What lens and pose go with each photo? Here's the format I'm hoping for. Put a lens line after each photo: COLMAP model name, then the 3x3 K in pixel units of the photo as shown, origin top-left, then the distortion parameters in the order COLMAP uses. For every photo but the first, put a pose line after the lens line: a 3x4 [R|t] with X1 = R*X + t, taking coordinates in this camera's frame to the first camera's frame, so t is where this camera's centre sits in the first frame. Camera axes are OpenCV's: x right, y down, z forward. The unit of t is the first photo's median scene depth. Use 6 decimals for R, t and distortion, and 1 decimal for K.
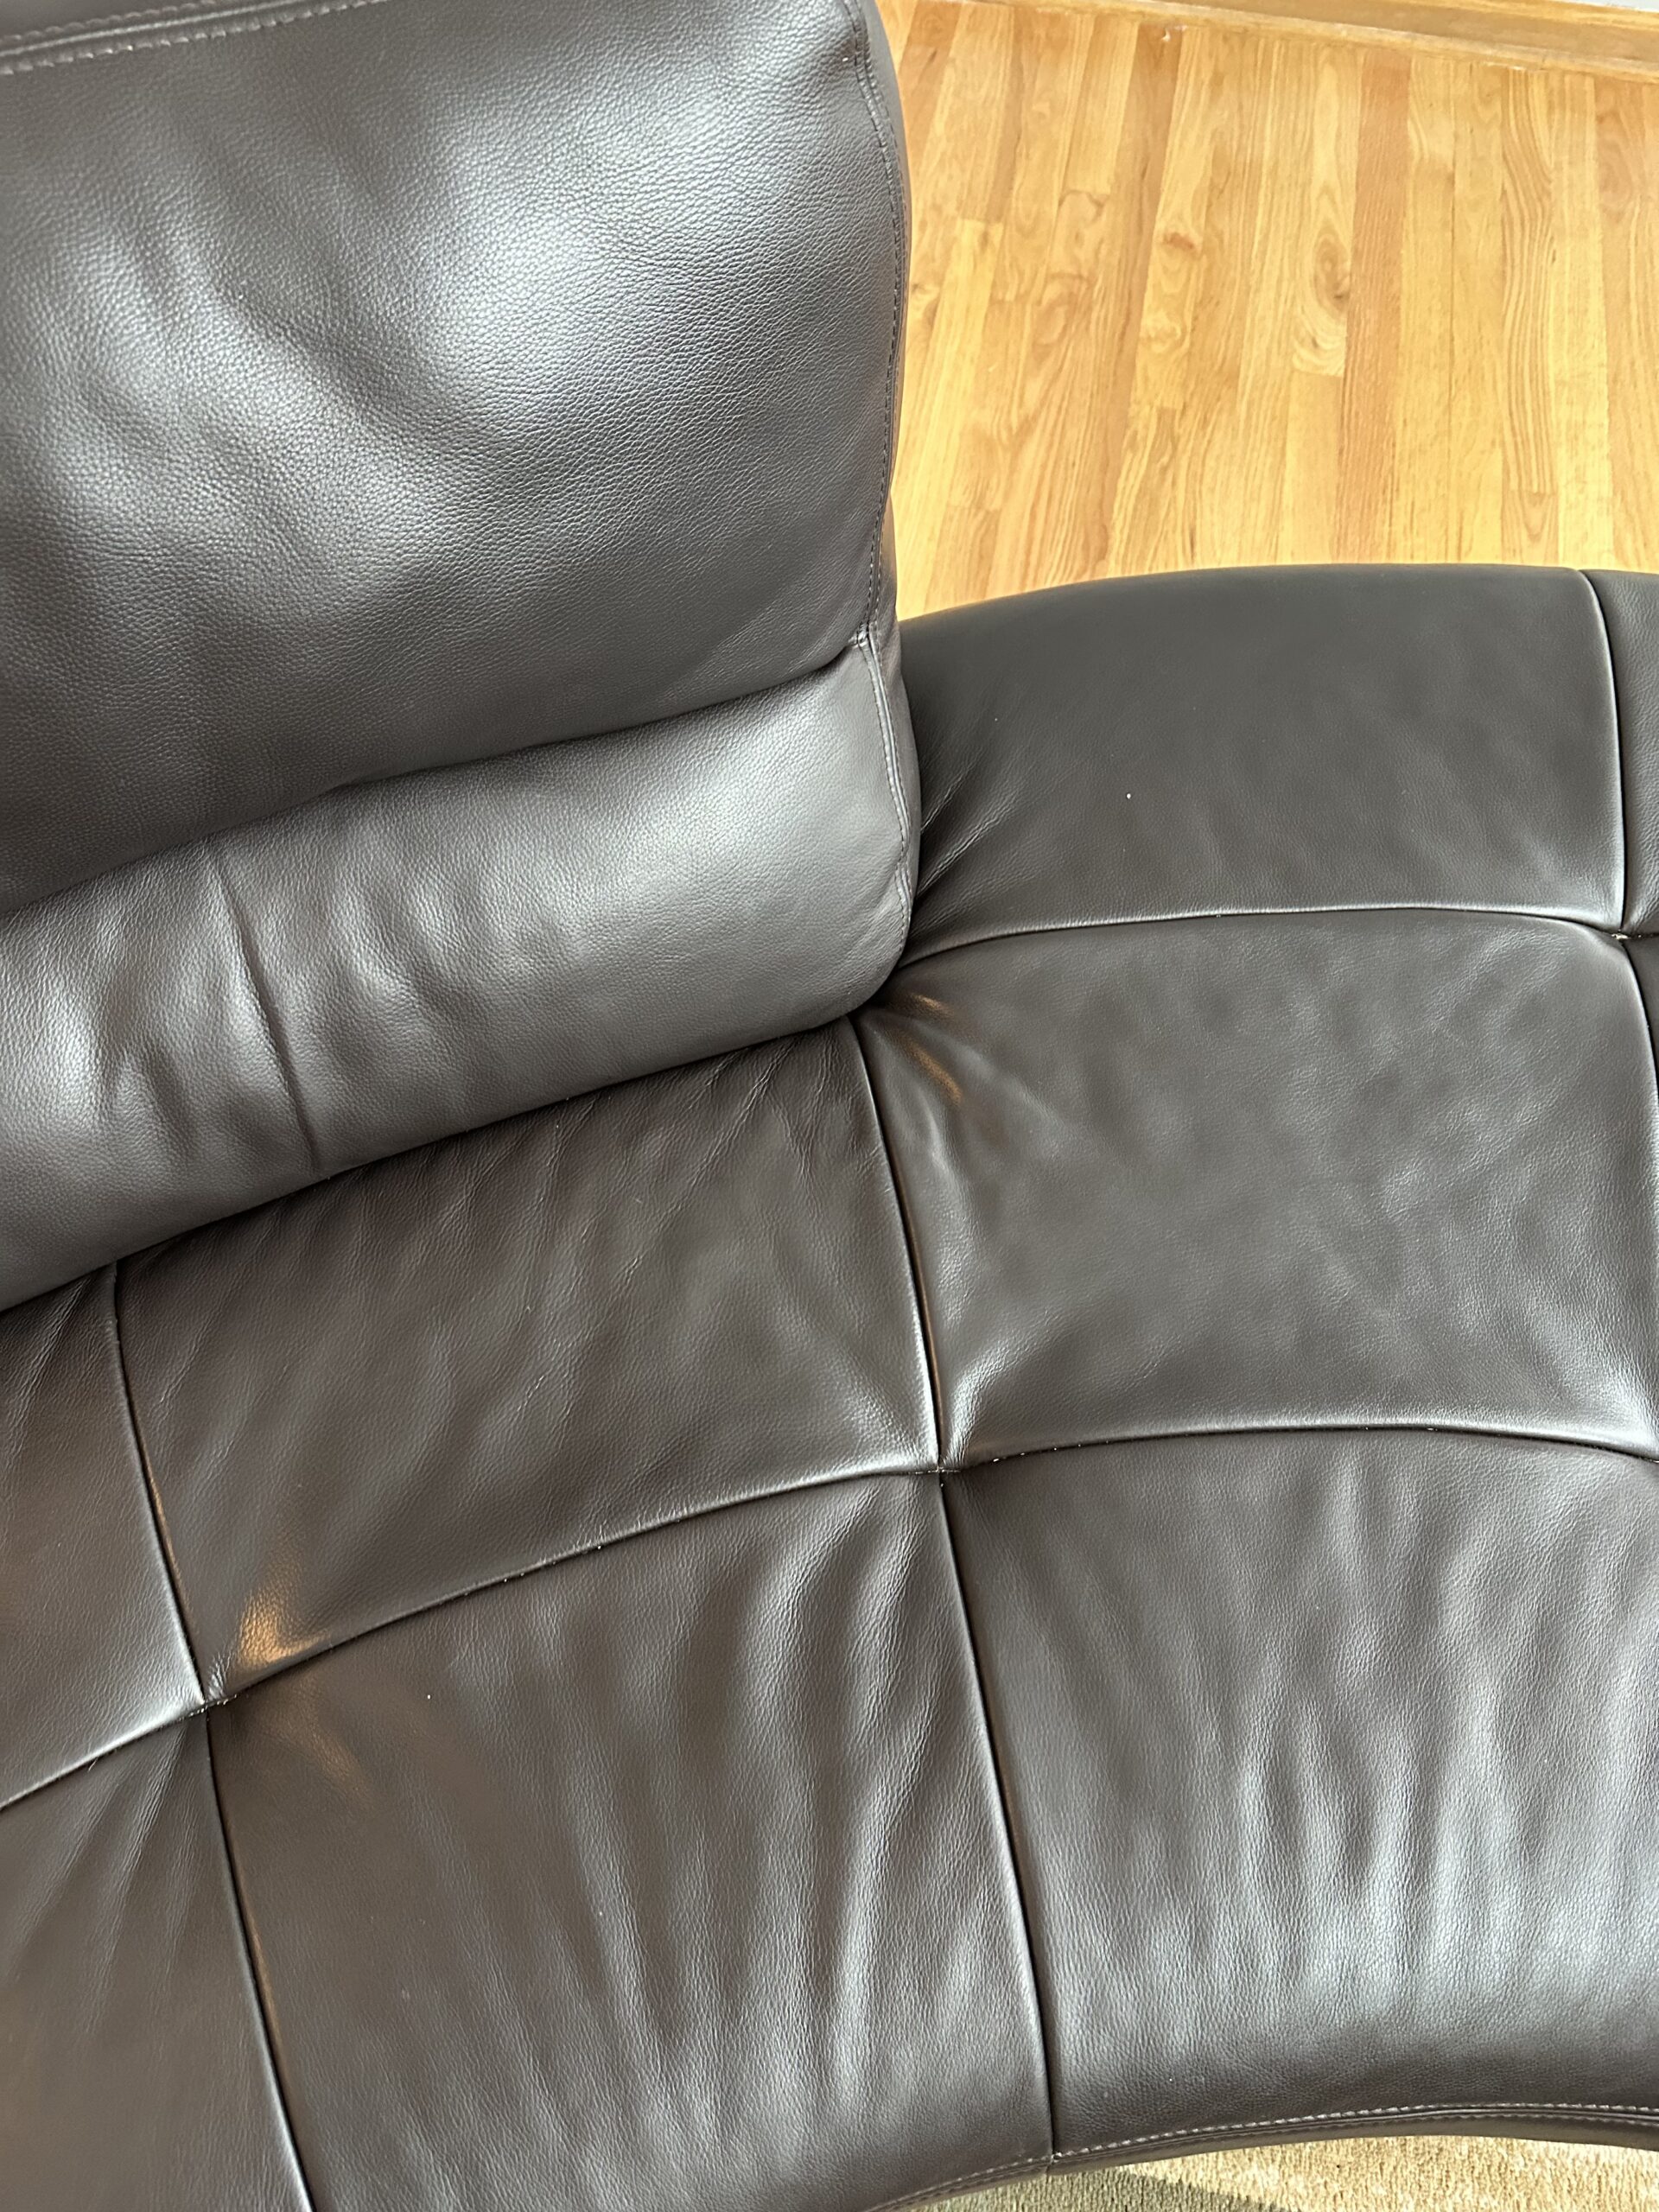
lens RADIAL K [[1450.5, 0, 829.5], [0, 1450.5, 1106.0], [0, 0, 1]] dist [0.001288, -0.035755]
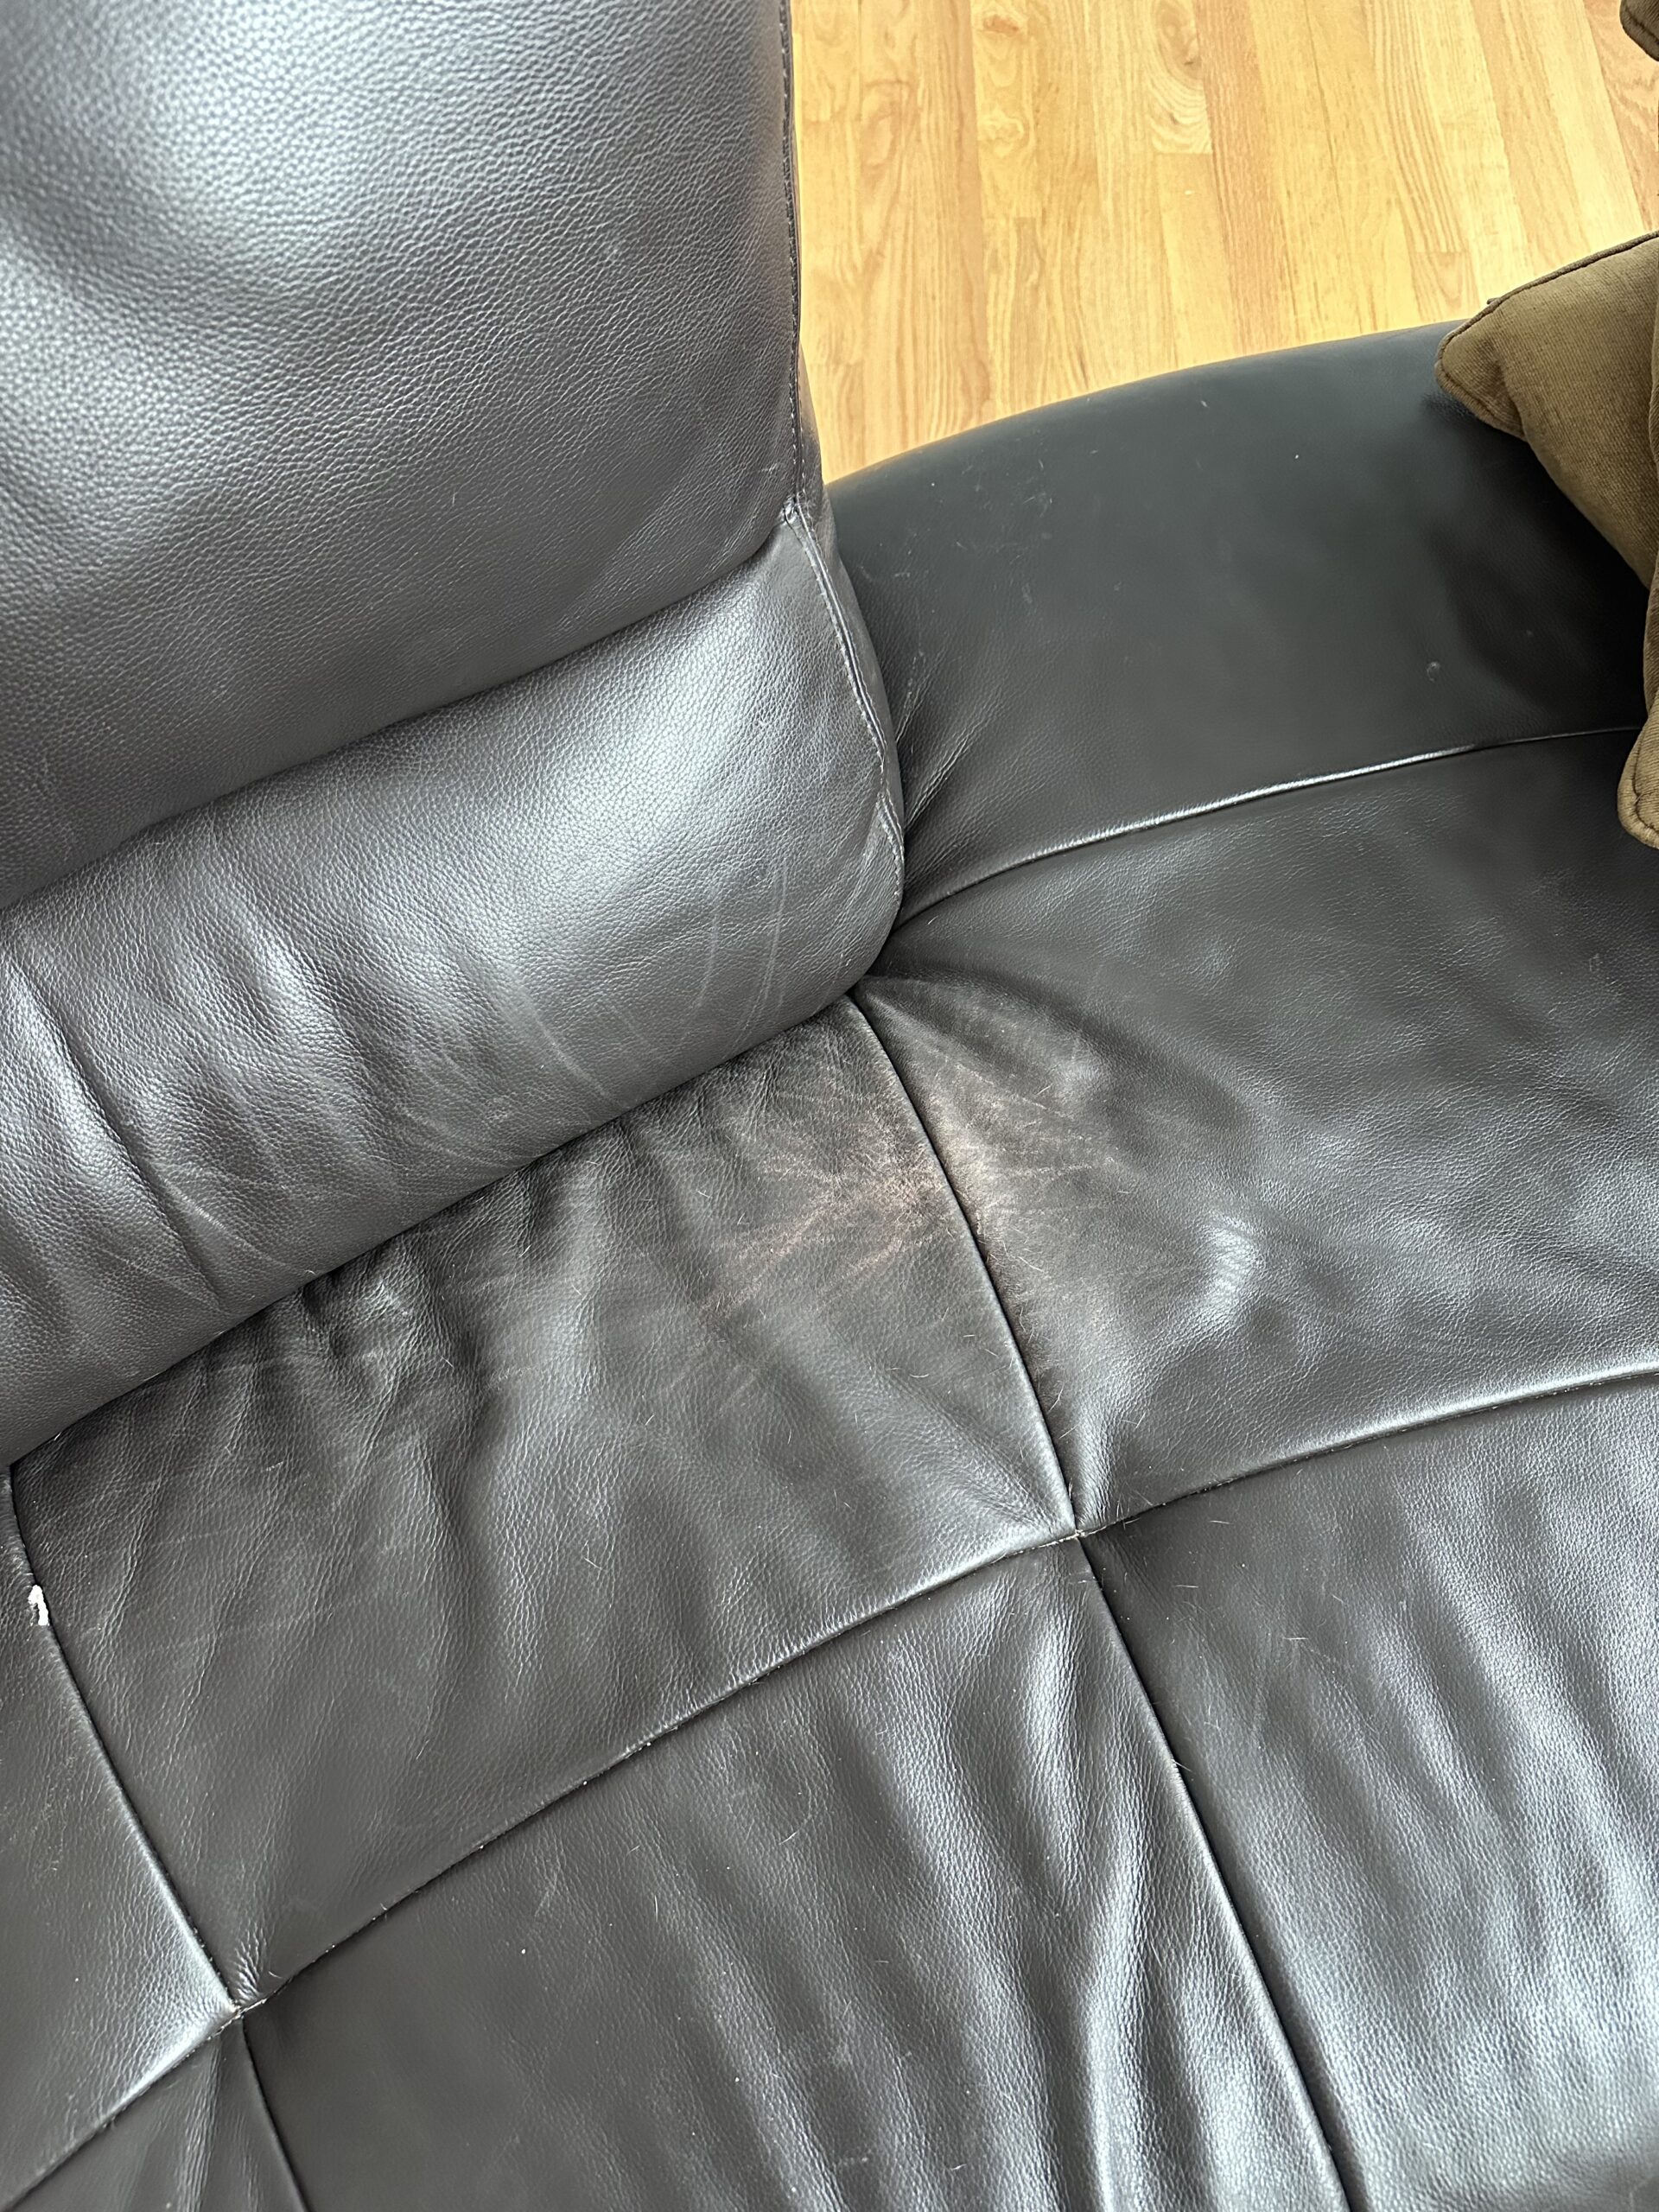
lens RADIAL K [[1493.4, 0, 829.5], [0, 1493.4, 1106.0], [0, 0, 1]] dist [-0.028952, 0.003487]
pose [[0.981870, -0.181722, 0.053923, -0.028108], [0.178808, 0.982362, 0.054706, -0.025393], [-0.062913, -0.044072, 0.997045, 0.094519]]
